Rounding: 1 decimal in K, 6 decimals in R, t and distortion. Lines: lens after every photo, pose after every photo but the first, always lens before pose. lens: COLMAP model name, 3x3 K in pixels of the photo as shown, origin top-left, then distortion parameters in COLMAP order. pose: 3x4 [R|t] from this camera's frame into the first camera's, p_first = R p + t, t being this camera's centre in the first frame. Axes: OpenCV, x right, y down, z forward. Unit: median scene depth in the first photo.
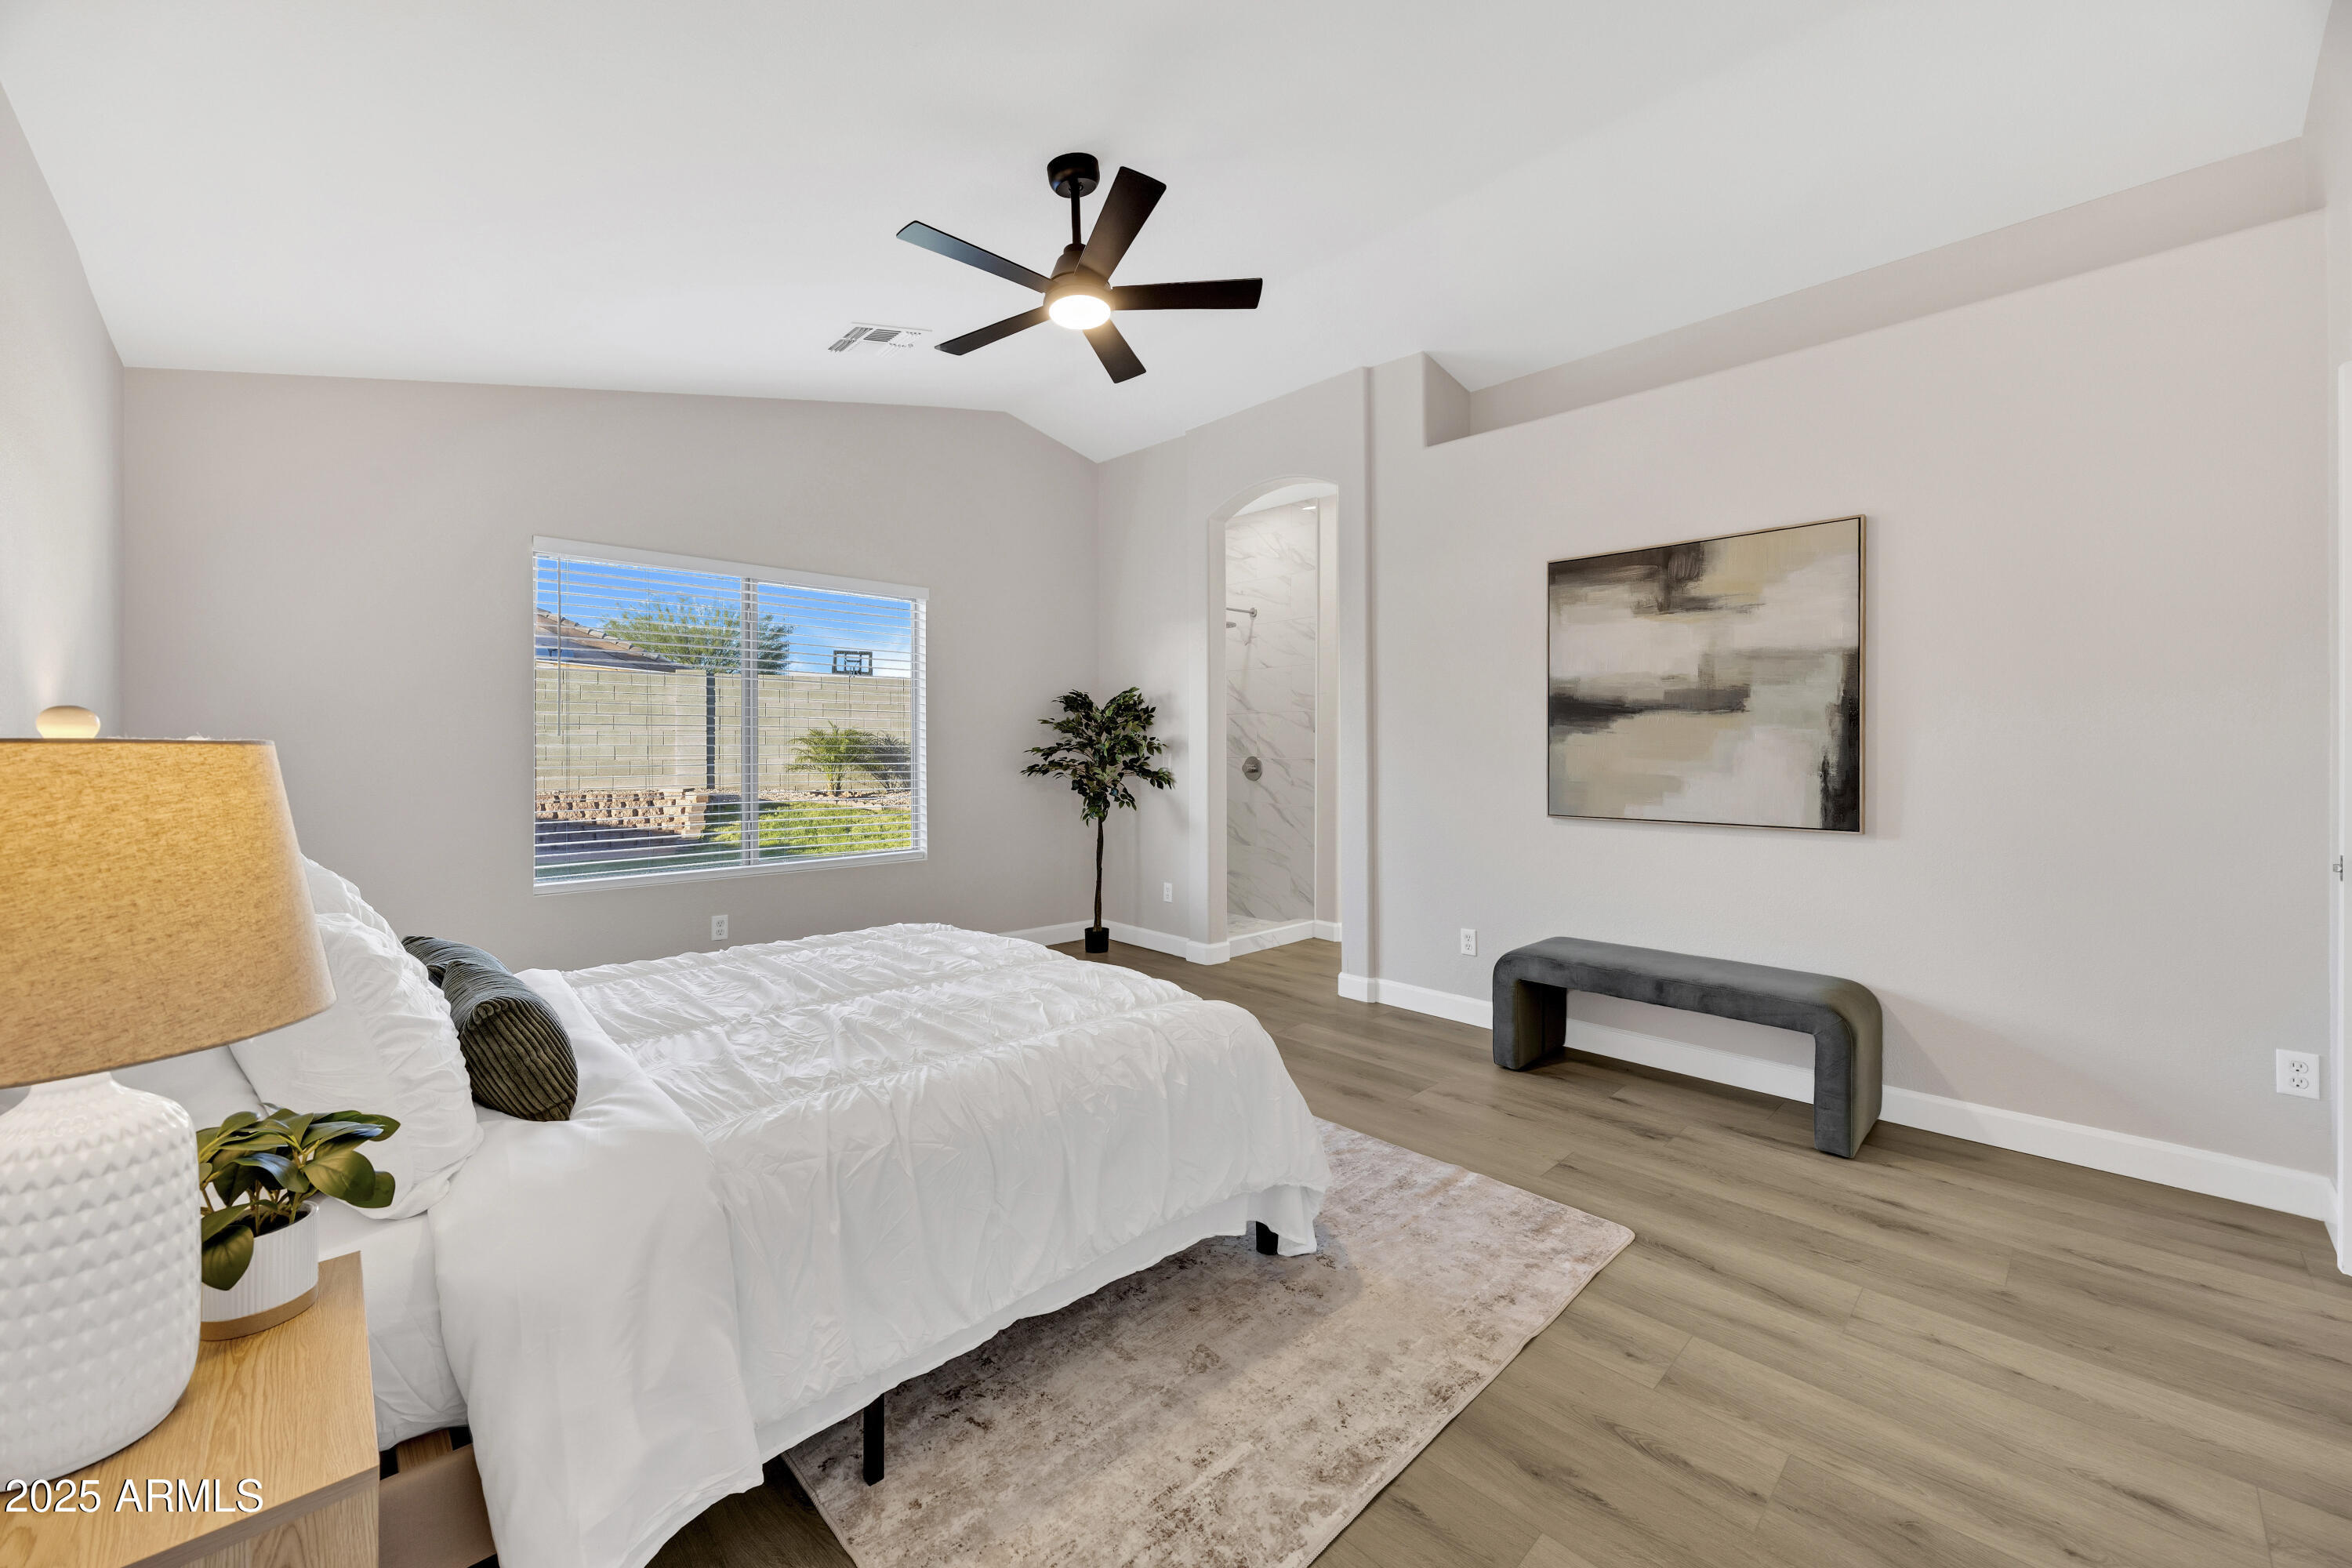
lens RADIAL K [[904.9, 0, 1172.8], [0, 904.9, 745.6], [0, 0, 1]] dist [-0.002847, 0.000102]
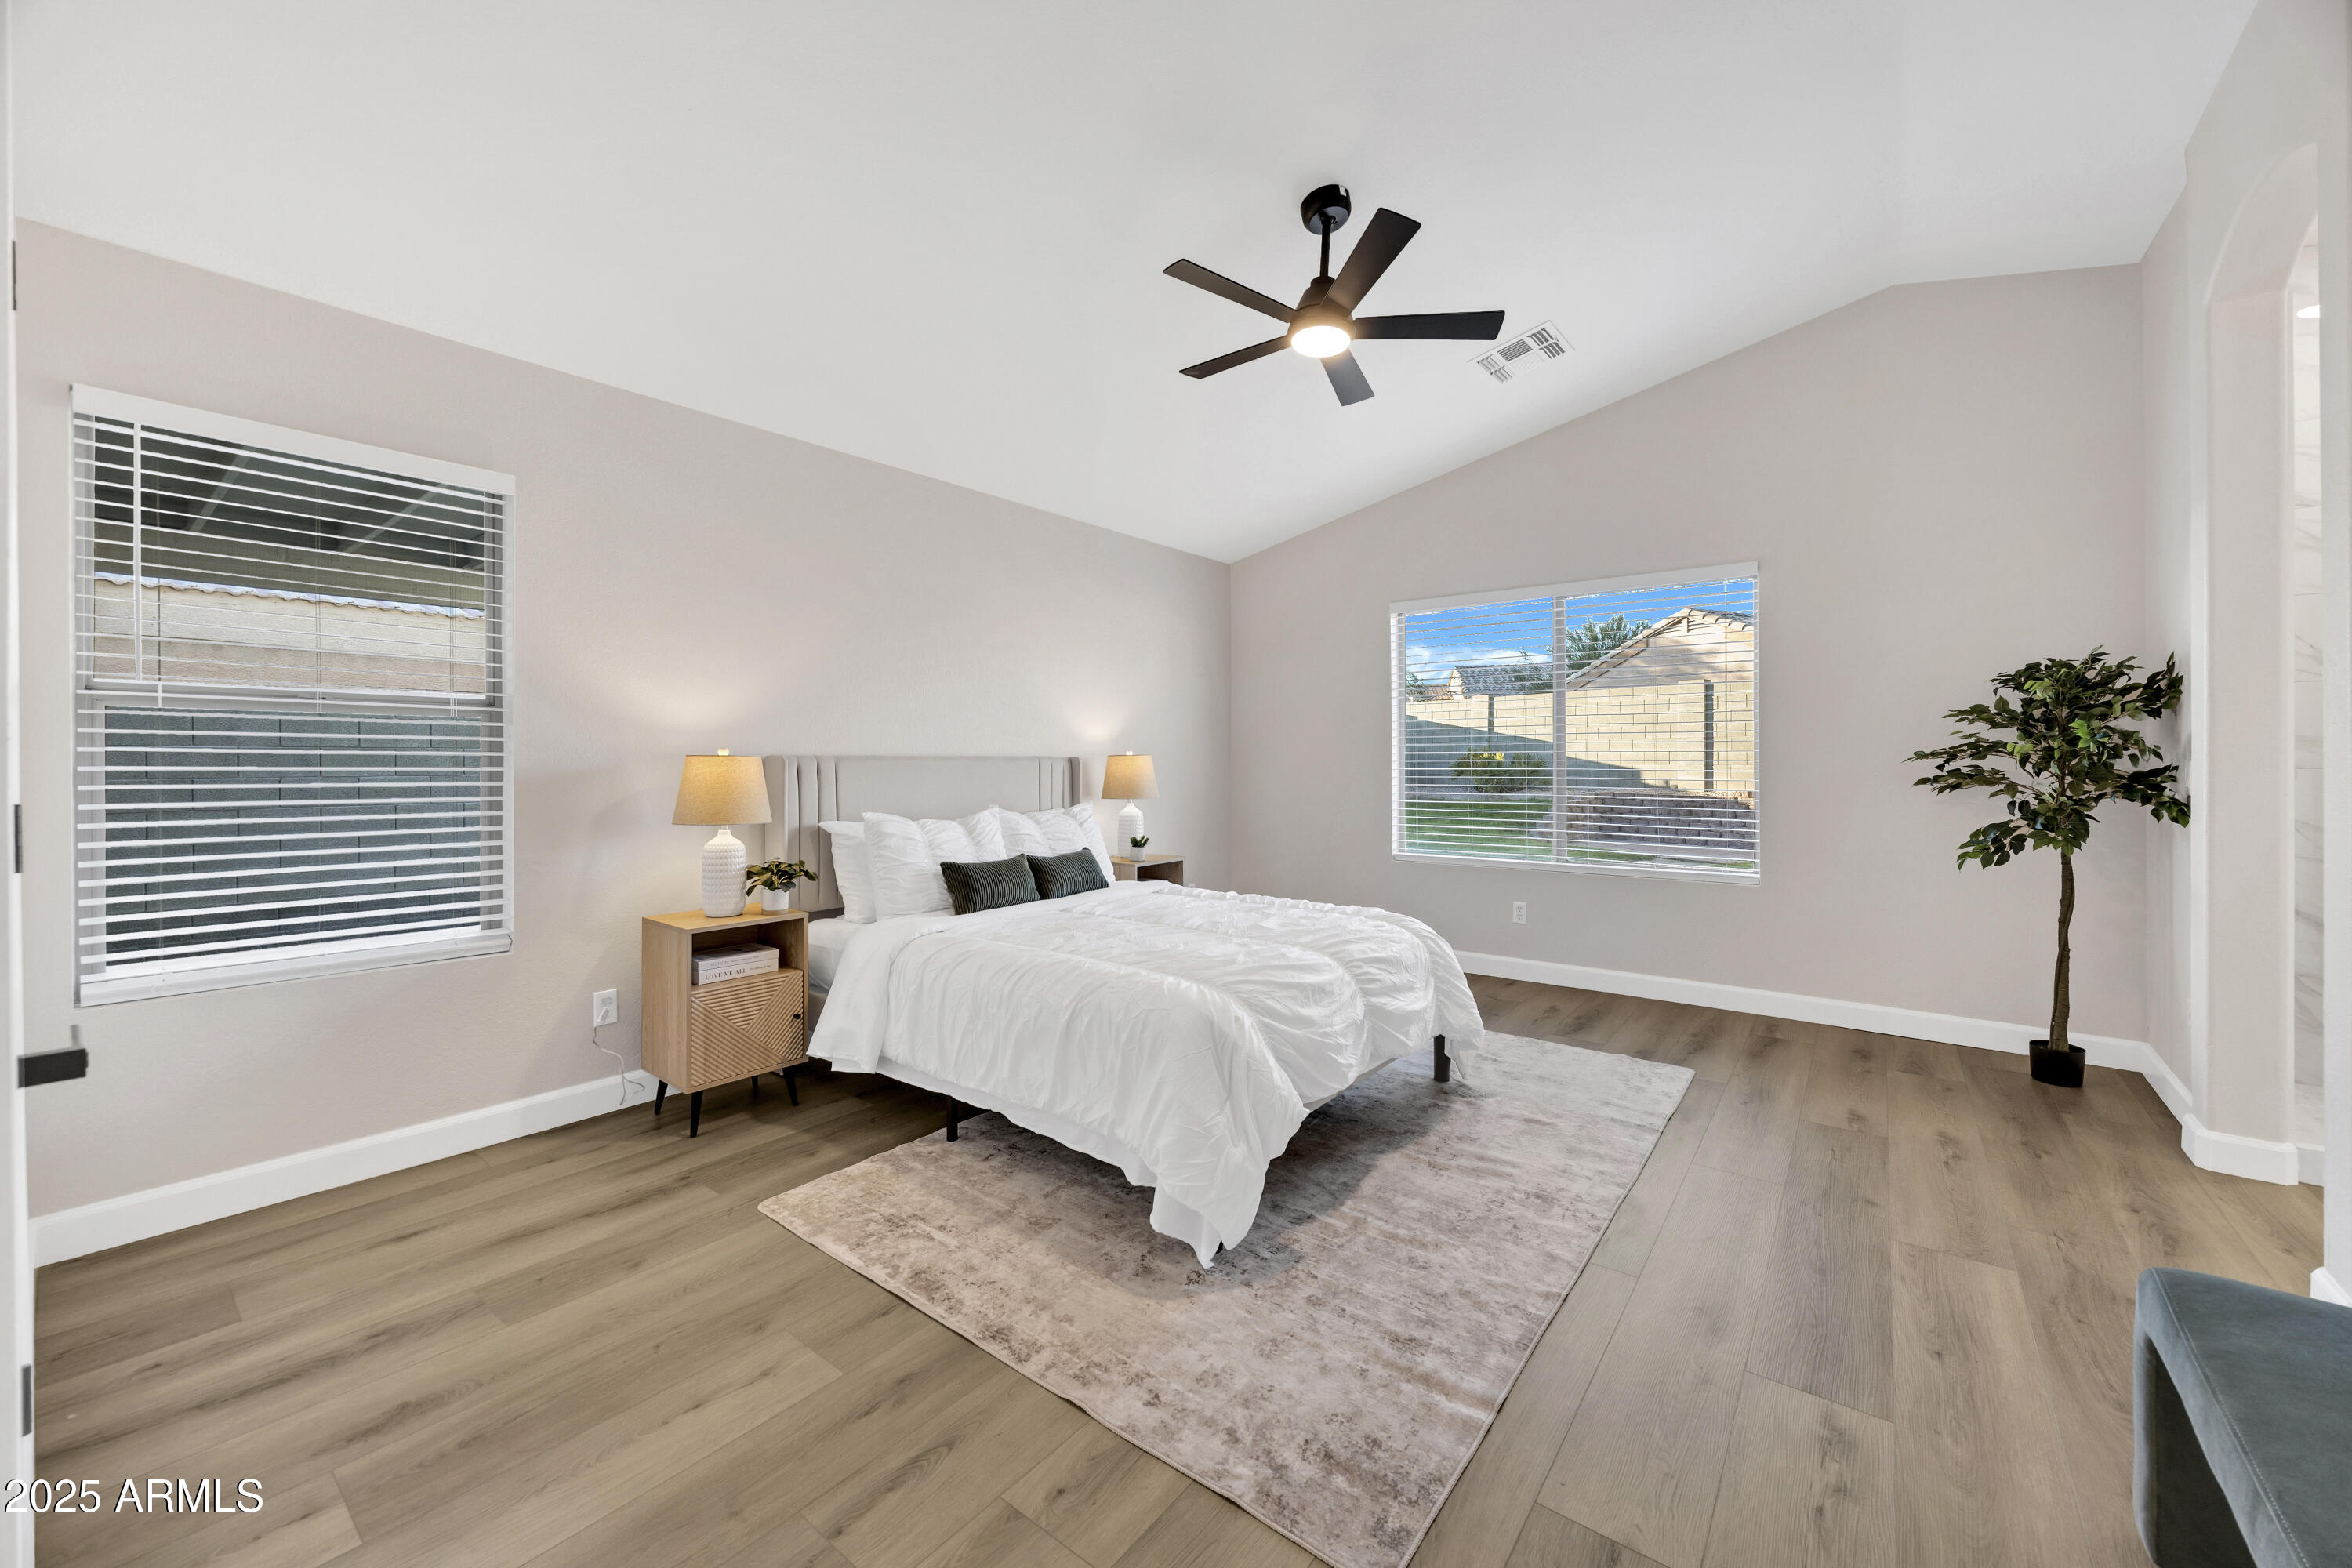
lens RADIAL K [[904.9, 0, 1172.8], [0, 904.9, 745.6], [0, 0, 1]] dist [-0.002847, 0.000102]
pose [[0.139632, -0.012432, -0.990125, 1.265343], [0.006923, 0.999909, -0.011579, 0.006192], [0.990179, -0.005238, 0.139706, 0.933626]]
